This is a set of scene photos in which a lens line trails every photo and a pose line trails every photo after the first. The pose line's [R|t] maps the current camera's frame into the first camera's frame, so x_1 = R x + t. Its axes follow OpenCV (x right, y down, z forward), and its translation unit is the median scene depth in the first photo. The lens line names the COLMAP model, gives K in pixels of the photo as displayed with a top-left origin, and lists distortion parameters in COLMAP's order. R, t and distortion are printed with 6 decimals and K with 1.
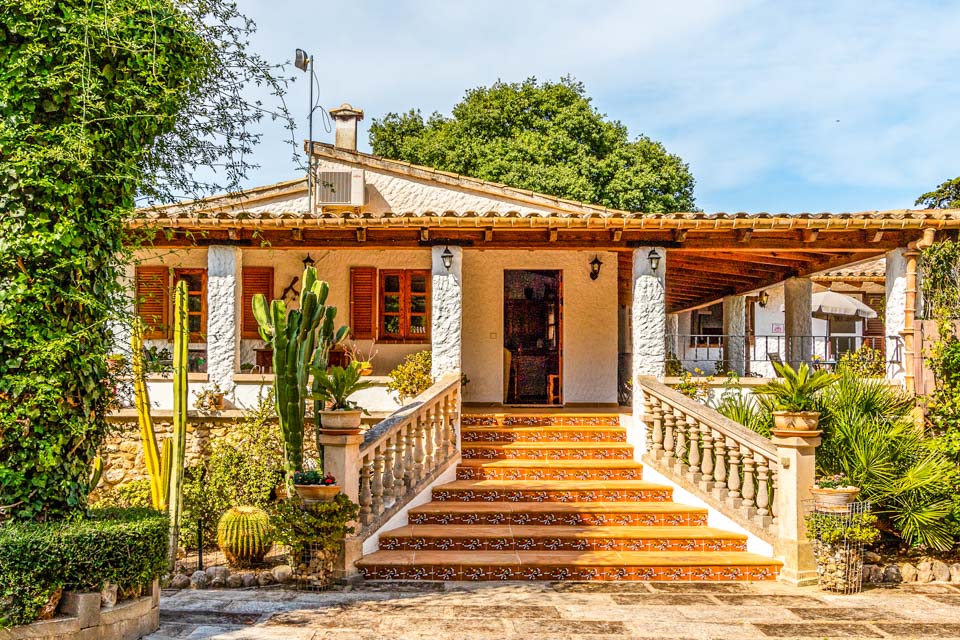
lens RADIAL K [[931.5, 0, 483.3], [0, 931.5, 370.8], [0, 0, 1]] dist [0.003222, 0.000000]
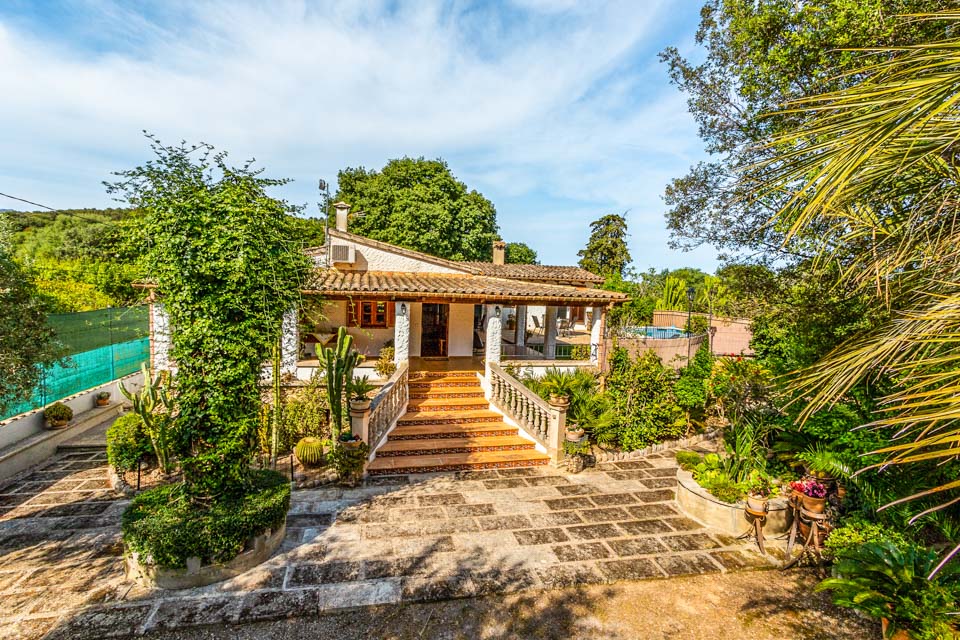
lens RADIAL K [[443.3, 0, 481.6], [0, 443.3, 321.4], [0, 0, 1]] dist [0.001805, 0.001075]
pose [[0.975730, 0.016405, 0.218360, -0.084971], [-0.039750, 0.993892, 0.102954, -0.202107], [-0.215337, -0.109135, 0.970422, -0.021280]]
